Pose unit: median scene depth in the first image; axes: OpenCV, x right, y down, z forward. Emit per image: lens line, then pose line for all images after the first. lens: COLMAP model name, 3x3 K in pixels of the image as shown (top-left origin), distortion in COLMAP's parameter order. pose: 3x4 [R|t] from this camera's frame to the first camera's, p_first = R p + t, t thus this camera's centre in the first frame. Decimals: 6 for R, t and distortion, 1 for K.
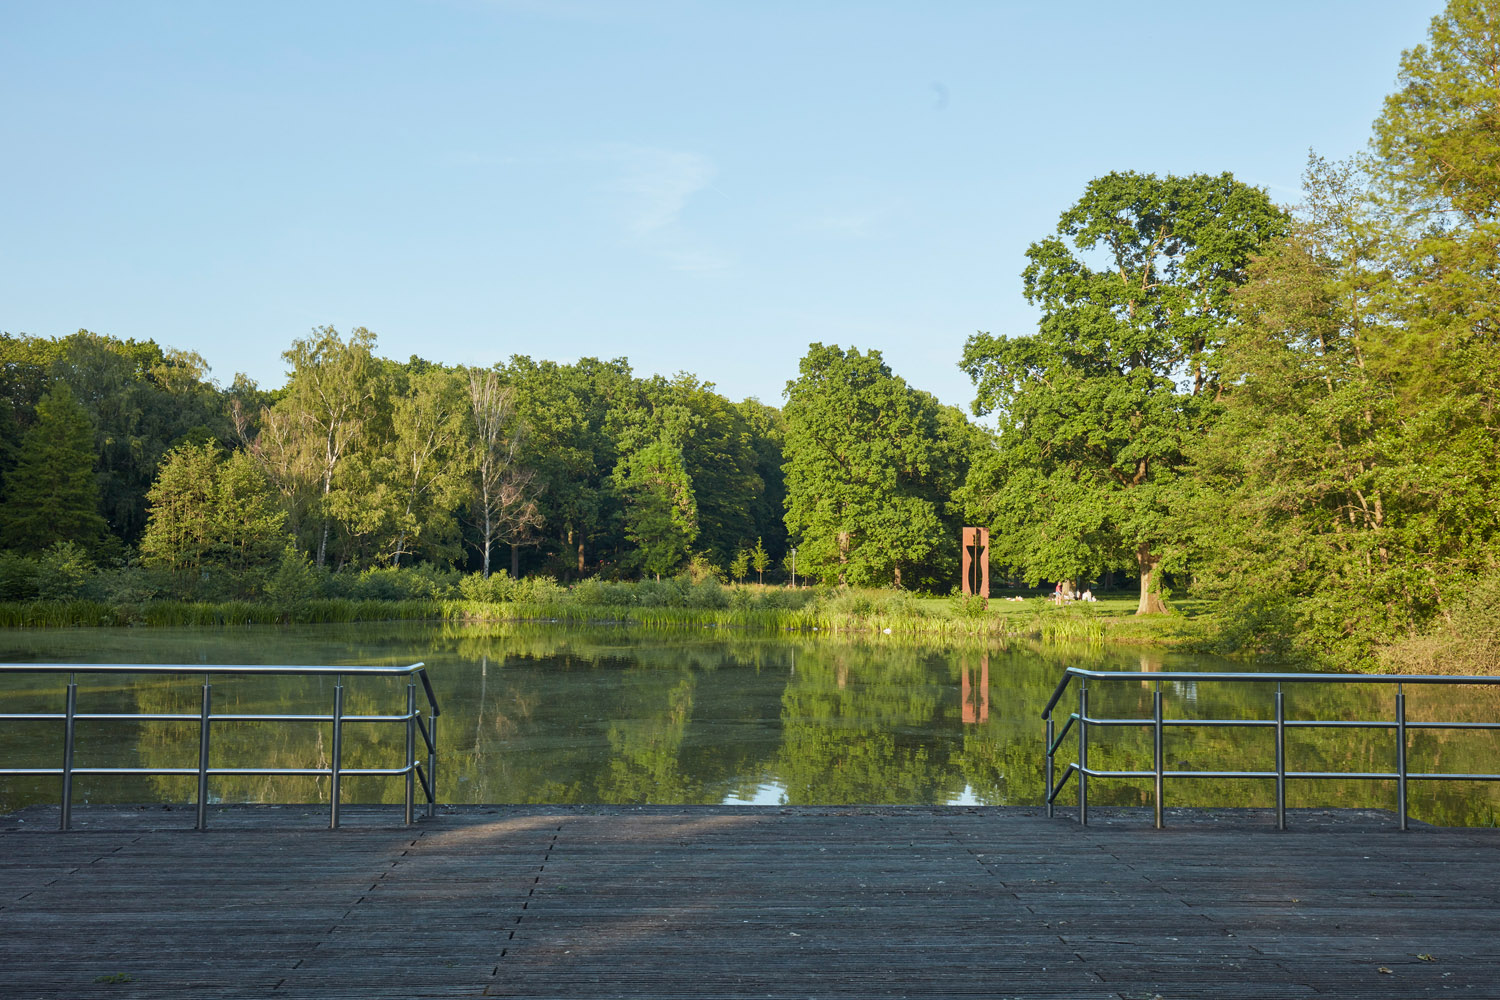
lens RADIAL K [[1509.0, 0, 750.0], [0, 1509.0, 500.0], [0, 0, 1]] dist [0.111746, 0.002885]
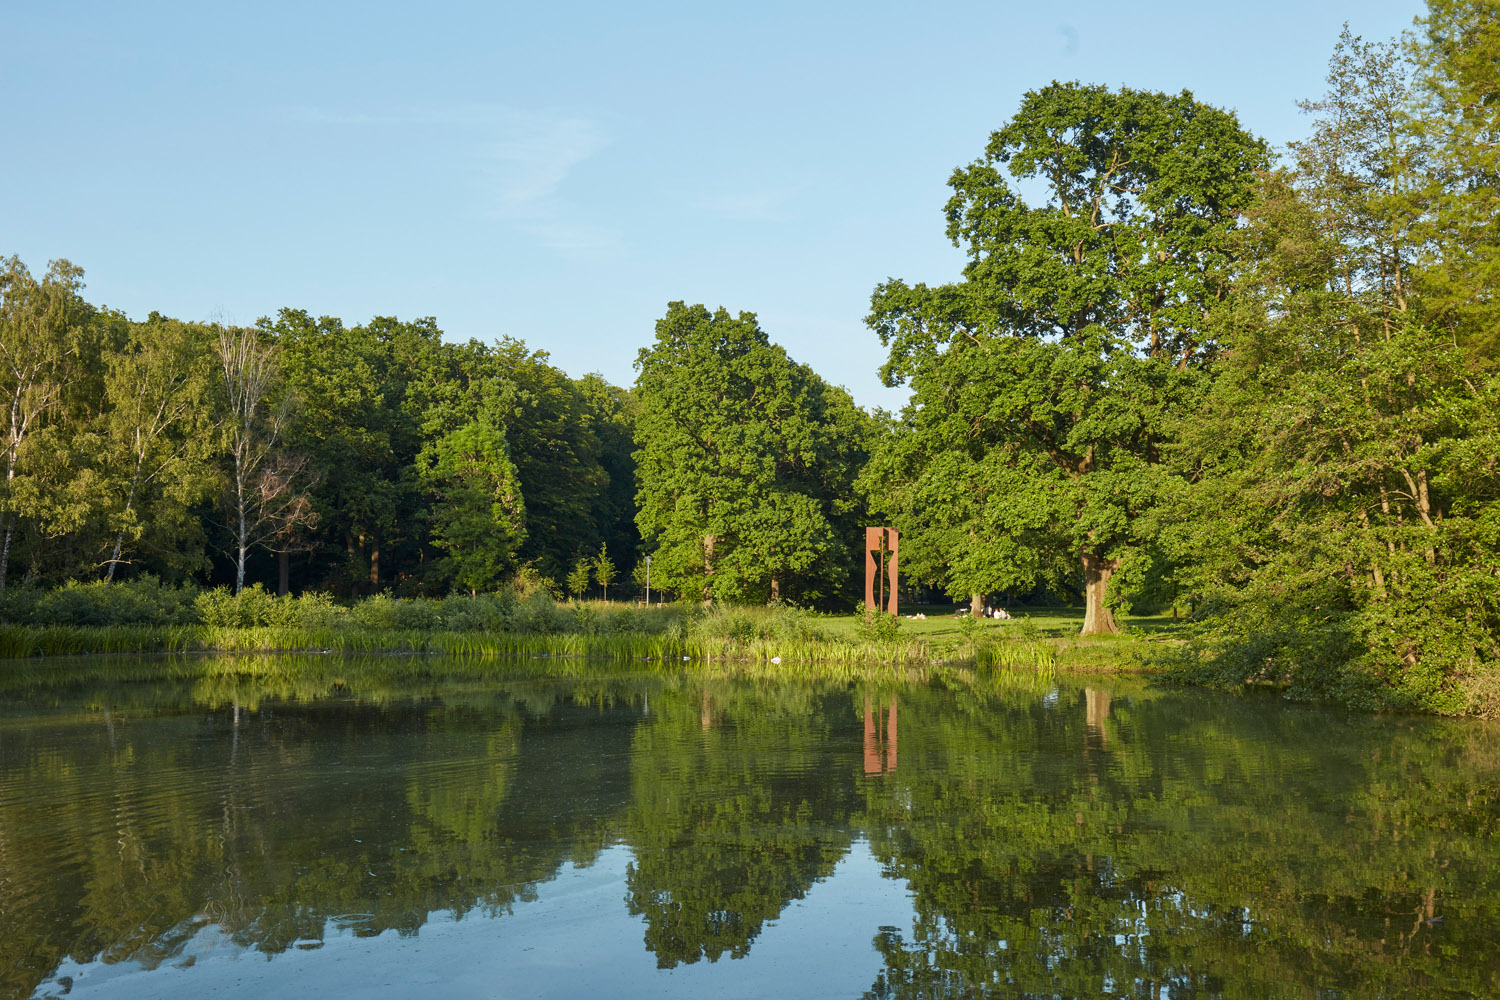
lens RADIAL K [[1521.6, 0, 830.6], [0, 1521.6, 505.0], [0, 0, 1]] dist [0.075260, 0.006756]
pose [[0.986867, 0.004910, 0.161460, -0.006260], [-0.003688, 0.999962, -0.007865, 0.011506], [-0.161492, 0.007166, 0.986848, 0.193342]]
